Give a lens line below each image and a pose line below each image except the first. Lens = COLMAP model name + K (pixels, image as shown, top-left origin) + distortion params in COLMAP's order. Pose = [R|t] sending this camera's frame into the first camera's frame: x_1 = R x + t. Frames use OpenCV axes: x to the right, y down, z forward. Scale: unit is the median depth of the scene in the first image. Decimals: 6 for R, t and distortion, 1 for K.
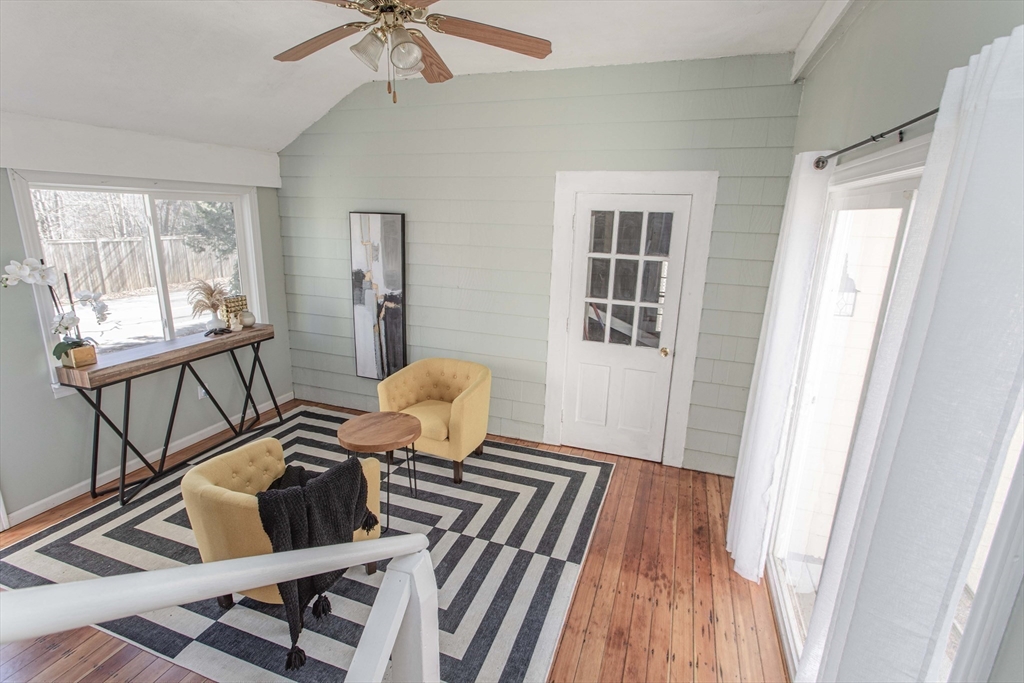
lens RADIAL K [[486.2, 0, 510.8], [0, 486.2, 343.3], [0, 0, 1]] dist [-0.001516, 0.001439]
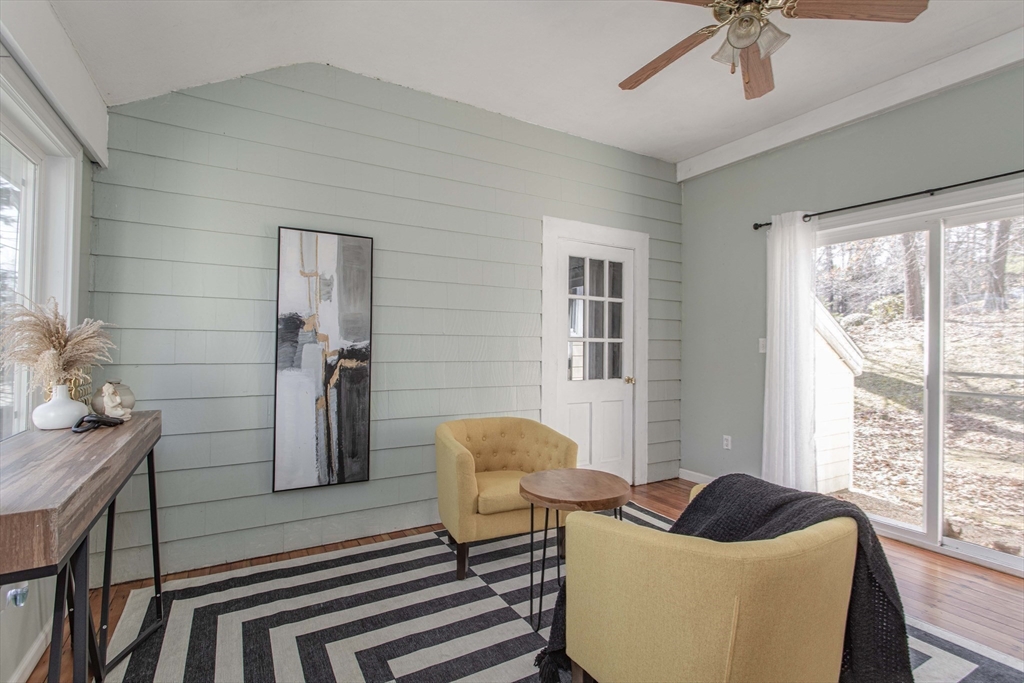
lens RADIAL K [[486.2, 0, 512.2], [0, 486.2, 340.5], [0, 0, 1]] dist [-0.001516, 0.001439]
pose [[0.647386, -0.013200, 0.762048, -0.623584], [0.199954, 0.967769, -0.153104, 0.040567], [-0.735466, 0.251492, 0.629160, 0.392228]]
